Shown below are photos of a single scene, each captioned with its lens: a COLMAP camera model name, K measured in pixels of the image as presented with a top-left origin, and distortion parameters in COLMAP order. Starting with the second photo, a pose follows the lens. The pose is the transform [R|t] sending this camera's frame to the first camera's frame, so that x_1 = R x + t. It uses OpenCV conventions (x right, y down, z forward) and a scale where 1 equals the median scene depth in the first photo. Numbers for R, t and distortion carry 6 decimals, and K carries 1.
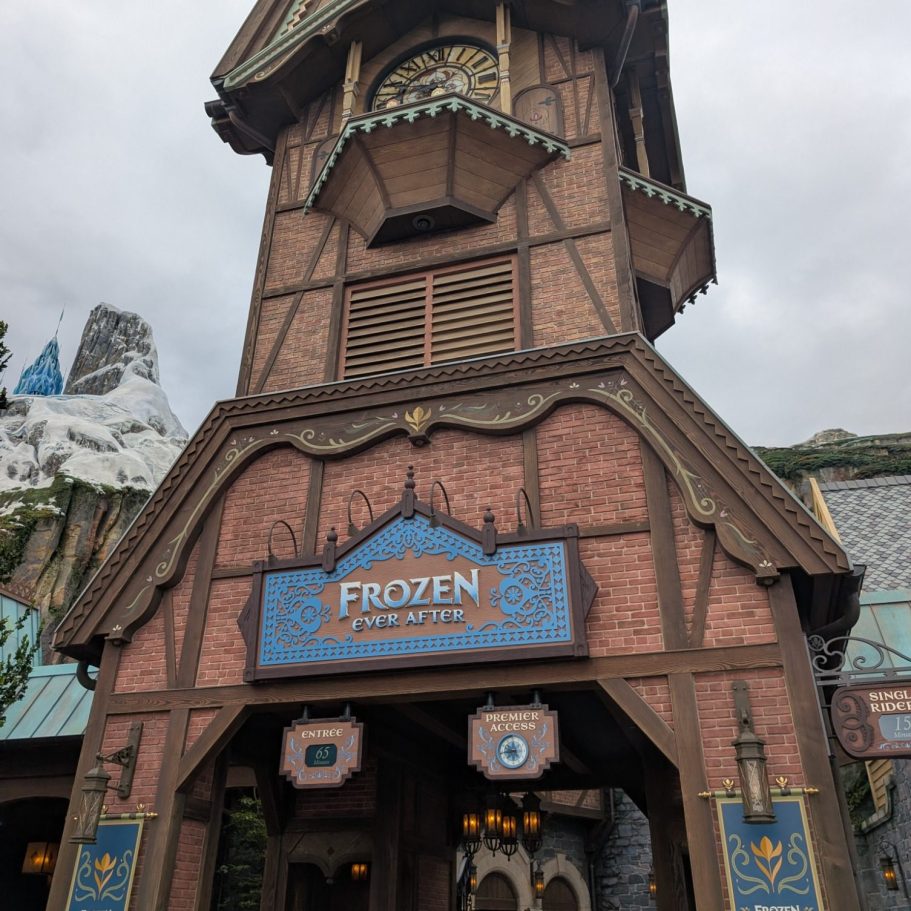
lens RADIAL K [[861.0, 0, 474.0], [0, 861.0, 393.4], [0, 0, 1]] dist [0.023840, -0.016932]
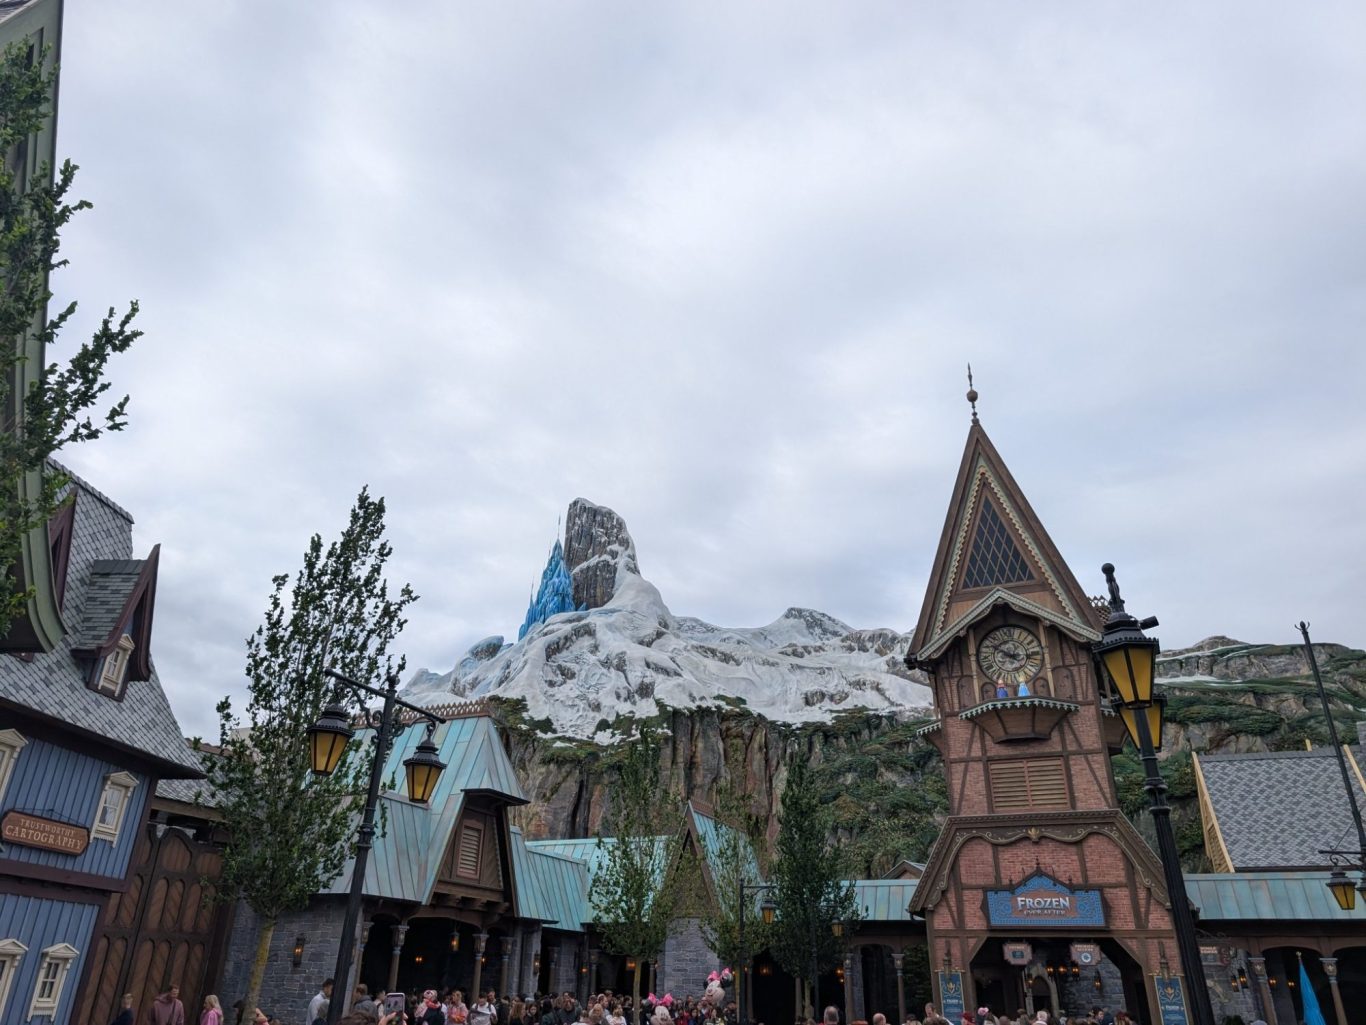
lens RADIAL K [[959.5, 0, 683.0], [0, 959.5, 512.5], [0, 0, 1]] dist [0.004828, 0.002238]
pose [[0.990106, -0.041535, -0.134035, -0.698946], [0.053617, 0.994691, 0.087832, -1.278208], [0.129675, -0.094150, 0.987077, -2.020608]]
